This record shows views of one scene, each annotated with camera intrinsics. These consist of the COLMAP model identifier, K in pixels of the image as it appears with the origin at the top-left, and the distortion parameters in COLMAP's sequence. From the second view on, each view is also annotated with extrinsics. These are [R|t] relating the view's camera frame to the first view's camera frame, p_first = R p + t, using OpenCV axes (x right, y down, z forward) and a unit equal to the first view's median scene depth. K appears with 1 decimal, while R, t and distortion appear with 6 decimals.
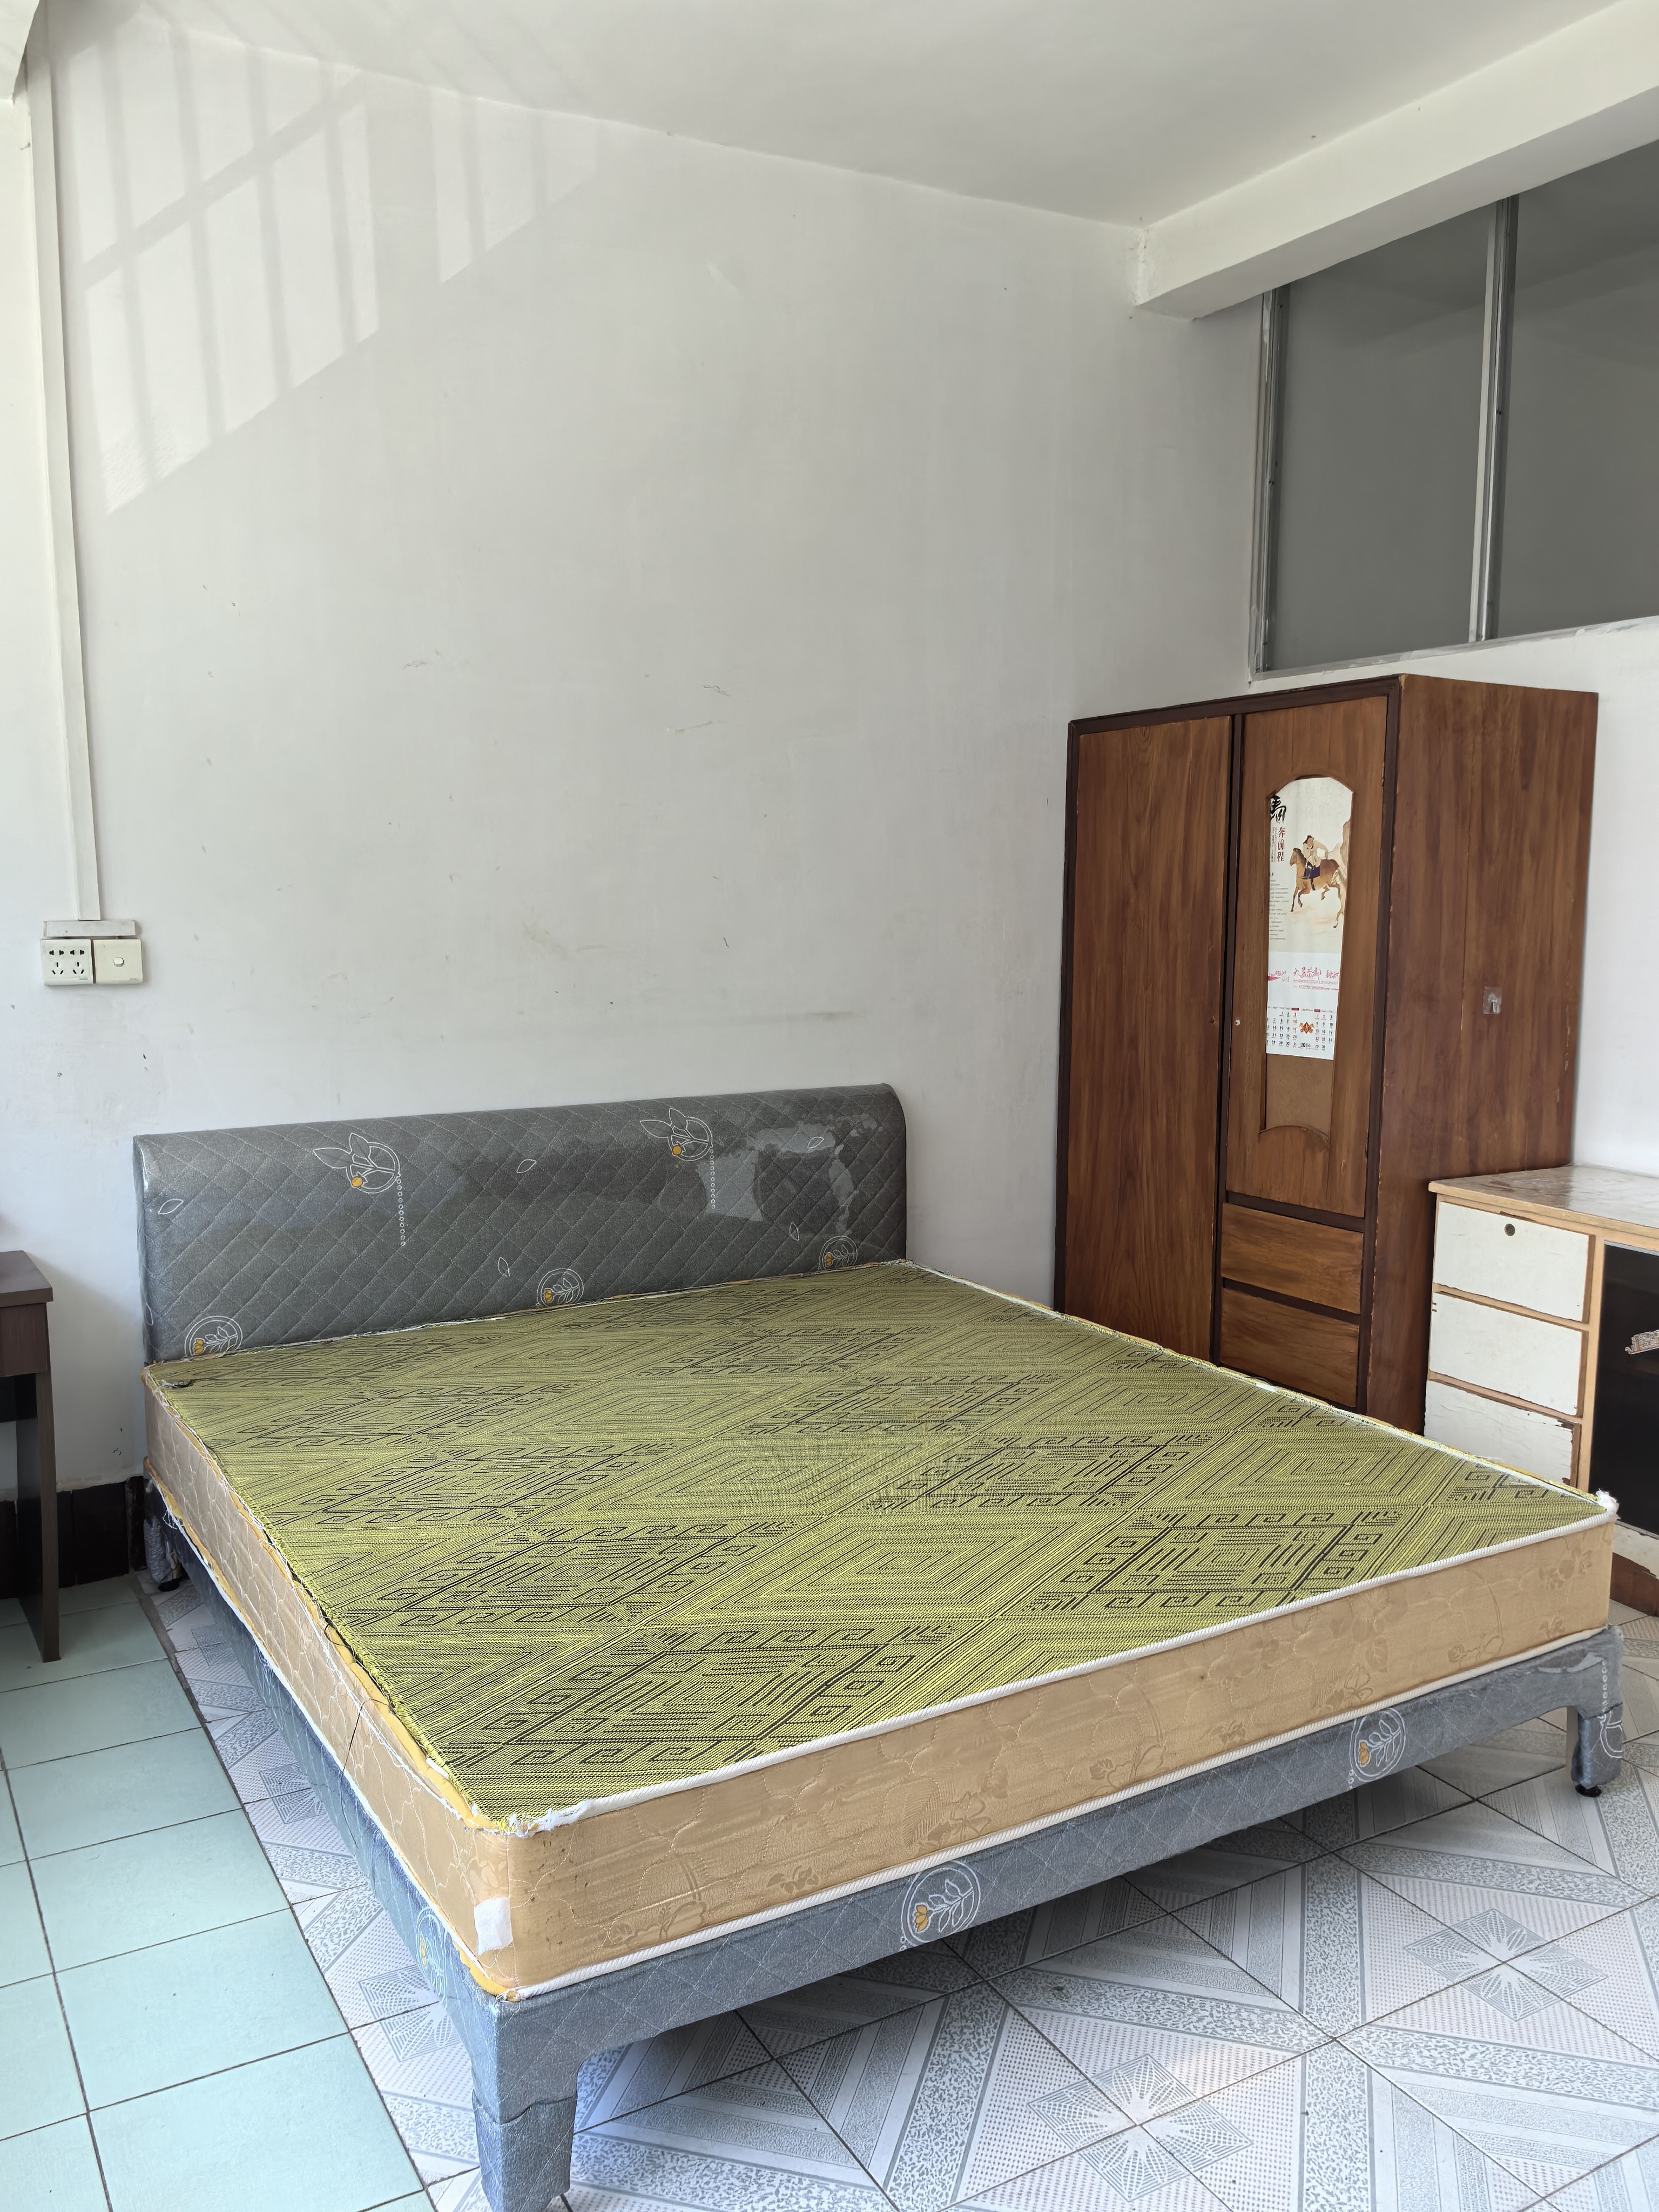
lens RADIAL K [[1737.1, 0, 822.1], [0, 1737.1, 1146.9], [0, 0, 1]] dist [0.035220, -0.043374]
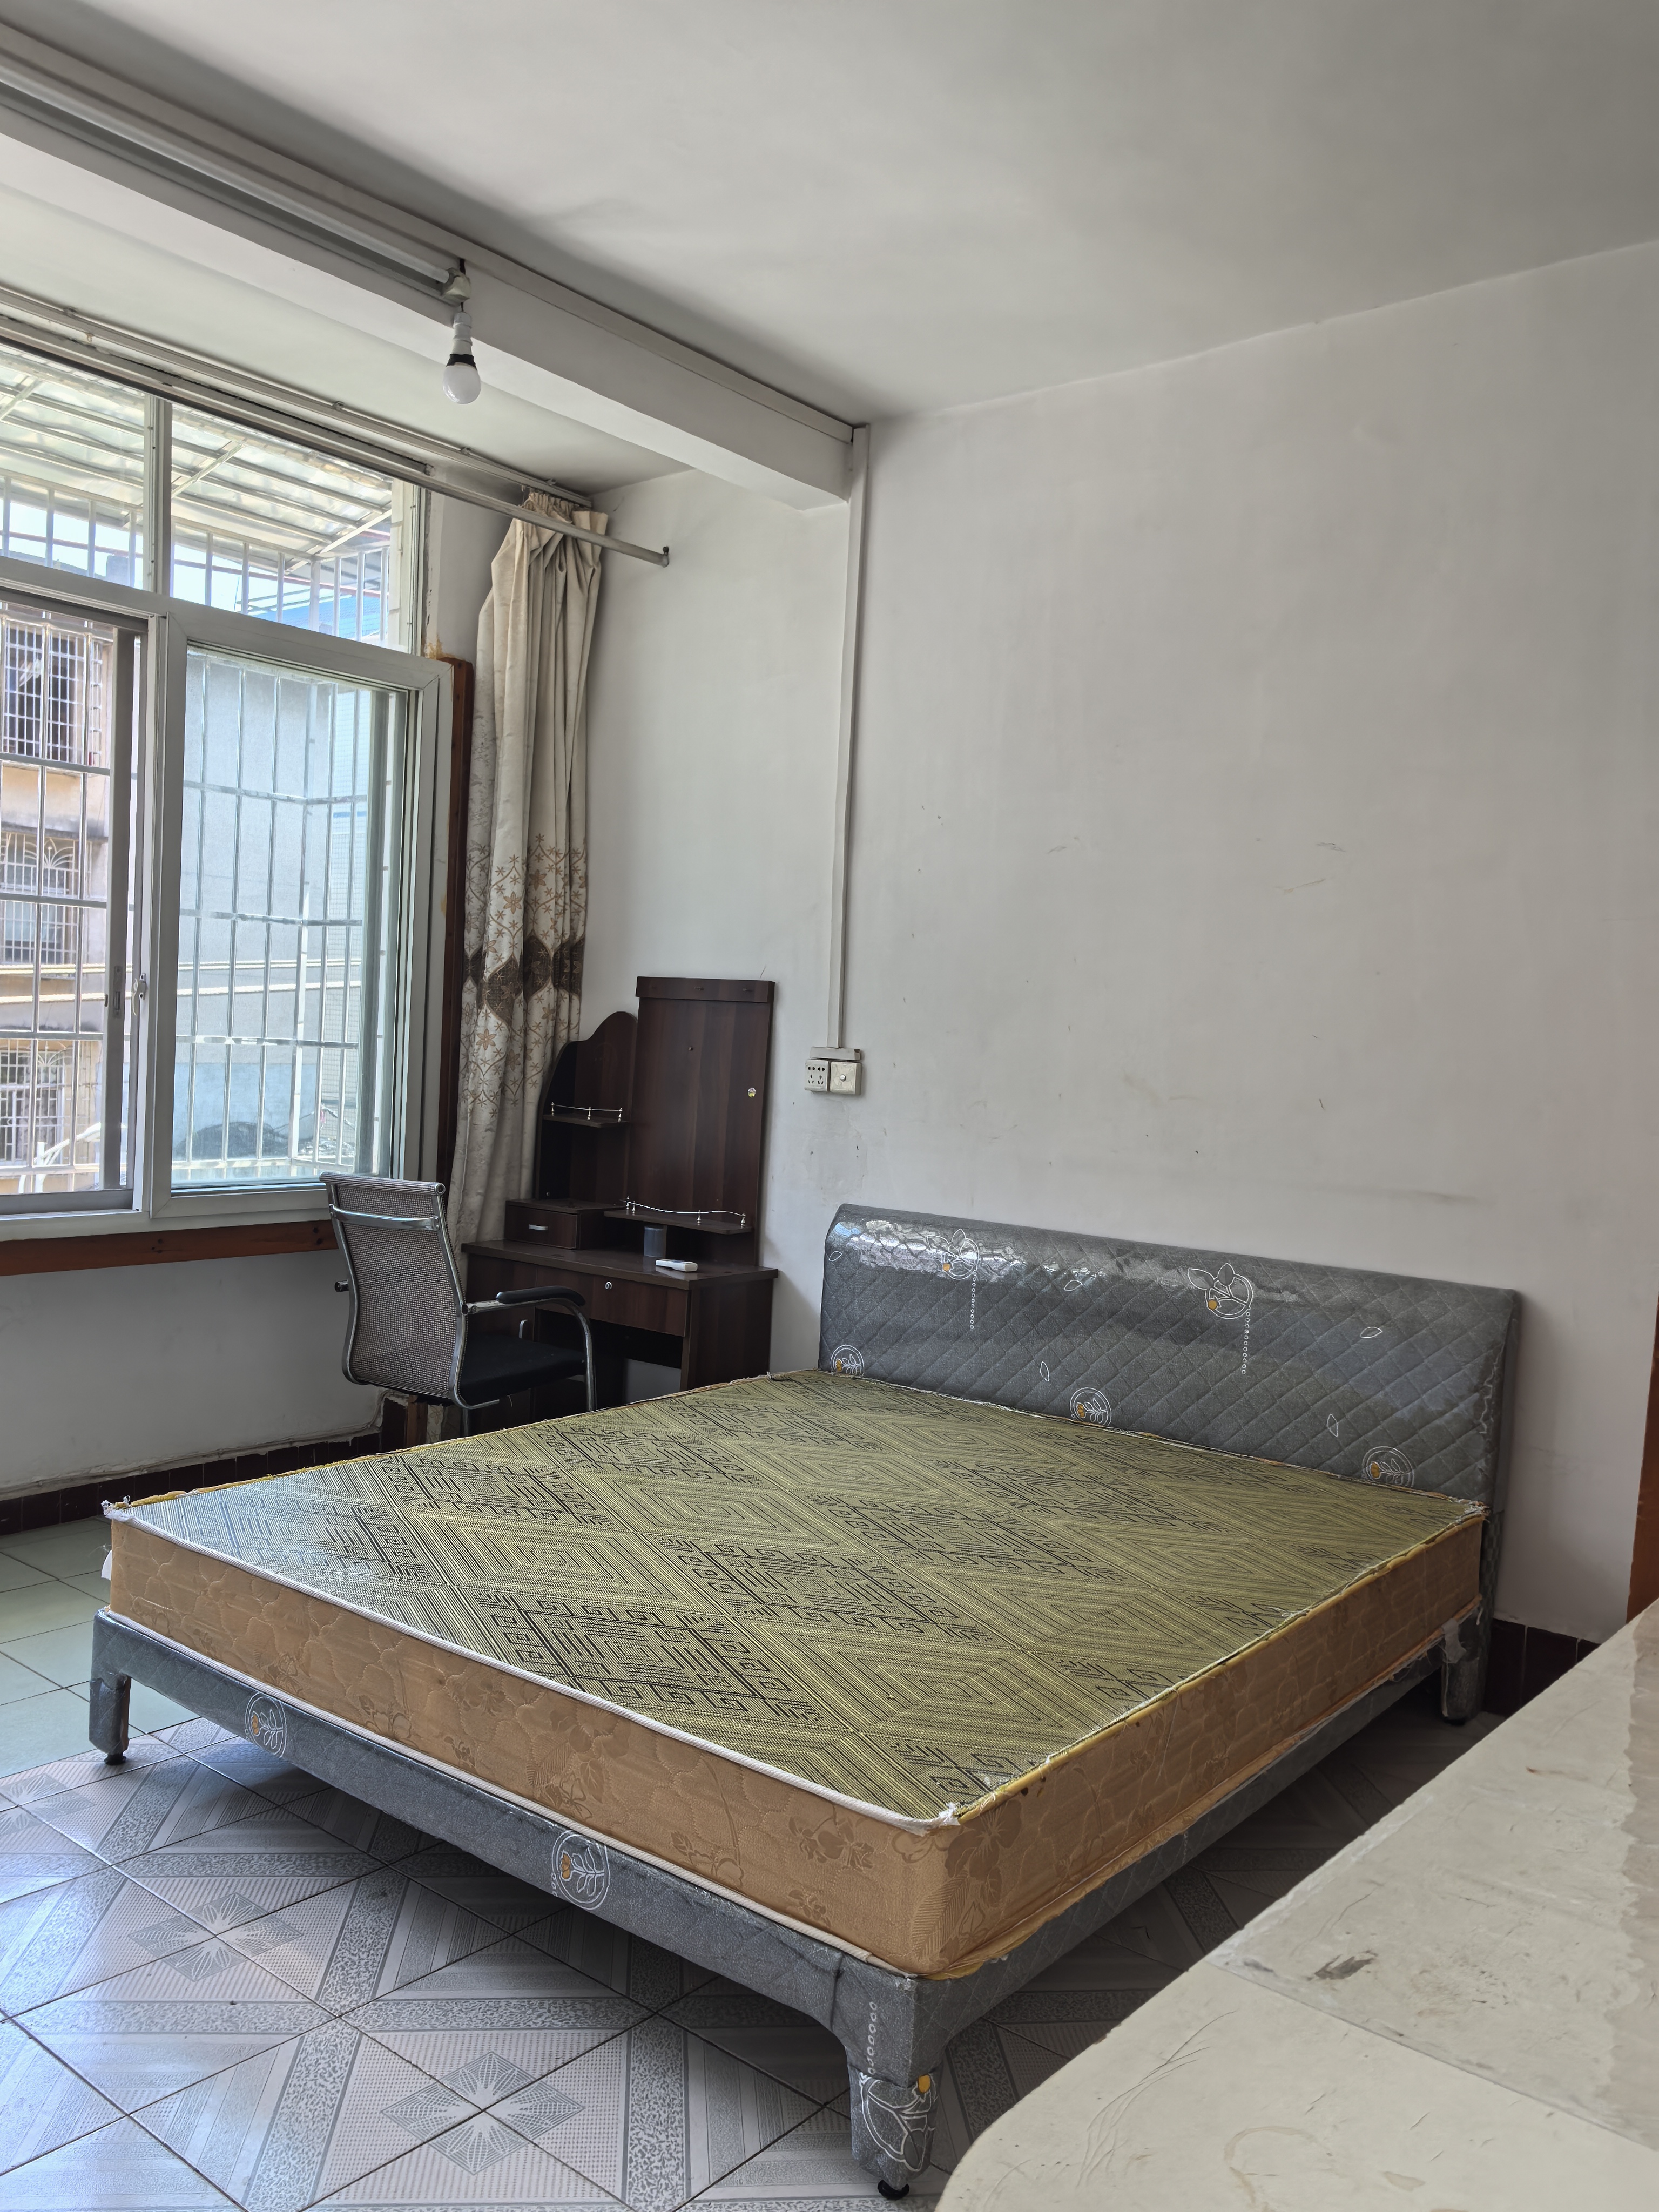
lens RADIAL K [[1737.1, 0, 833.1], [0, 1737.1, 1121.0], [0, 0, 1]] dist [0.035220, -0.043374]
pose [[0.365161, 0.068402, -0.928428, 1.038205], [-0.188280, 0.982114, -0.001695, -0.080482], [0.911706, 0.175423, 0.371508, 0.571127]]
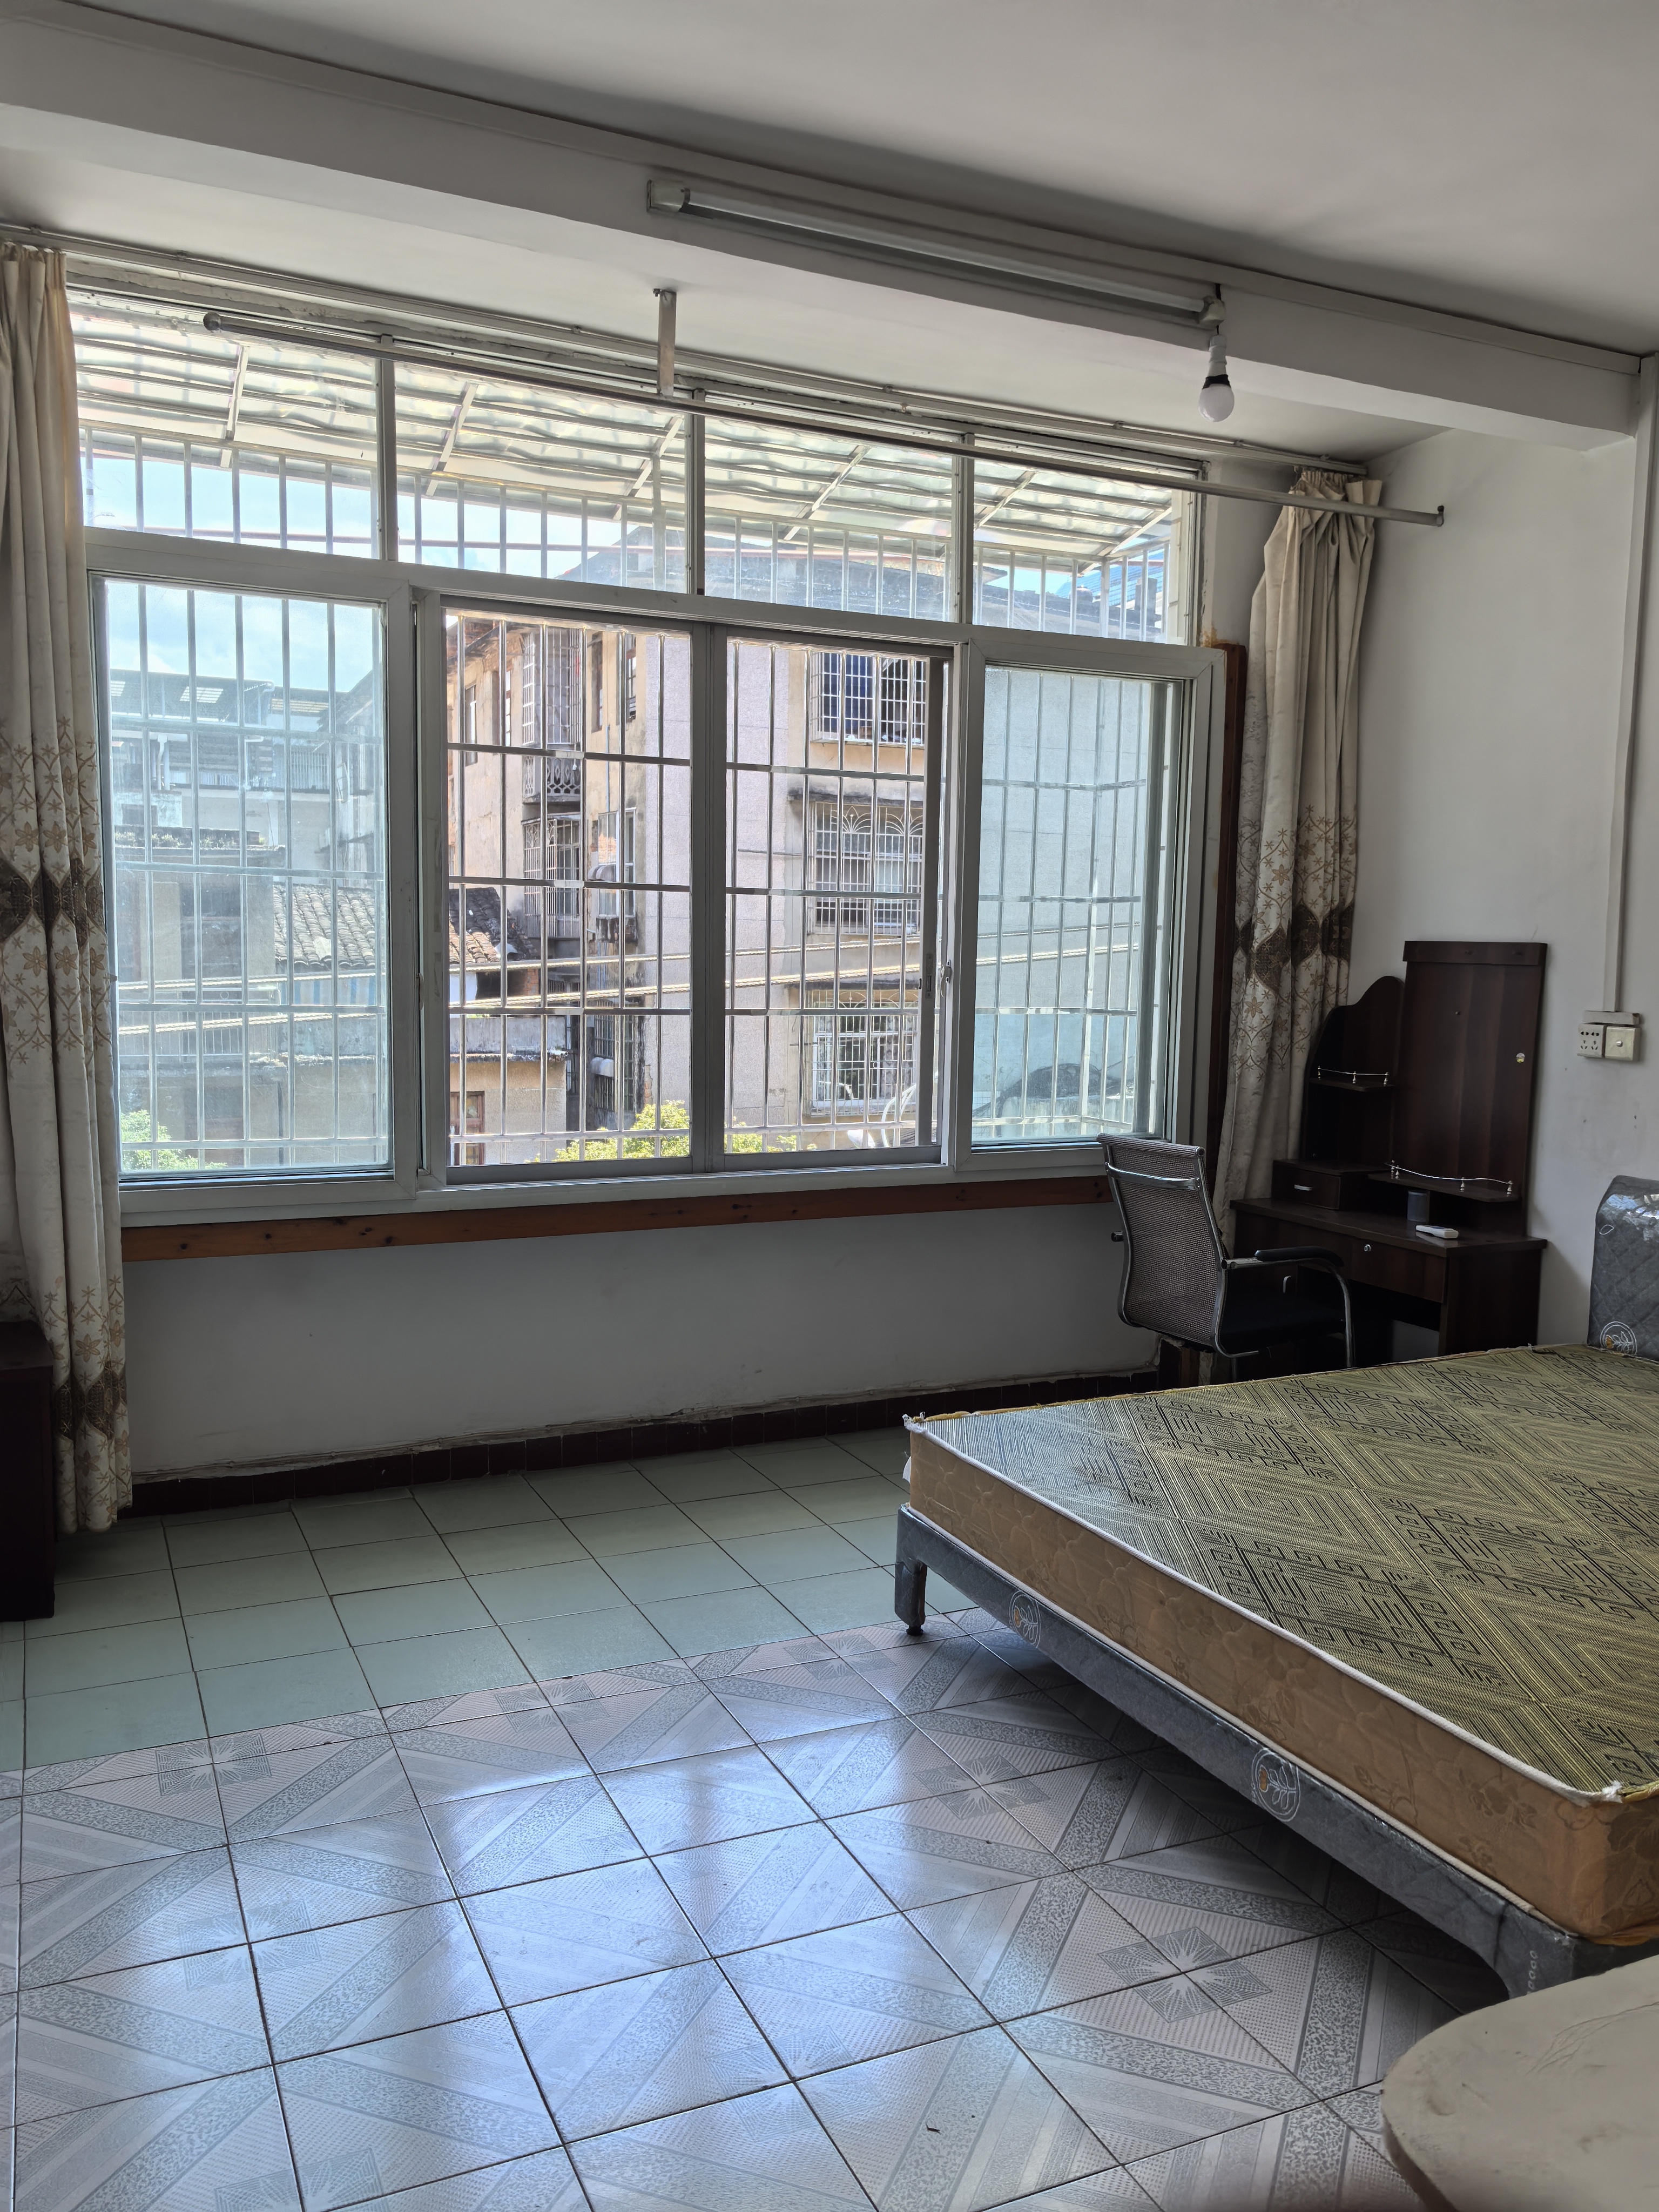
lens RADIAL K [[1737.1, 0, 872.0], [0, 1737.1, 1117.1], [0, 0, 1]] dist [0.035220, -0.043374]
pose [[-0.070131, 0.101644, -0.992346, 1.143281], [-0.168247, 0.979338, 0.112202, -0.123142], [0.983247, 0.174828, -0.051580, 0.607259]]
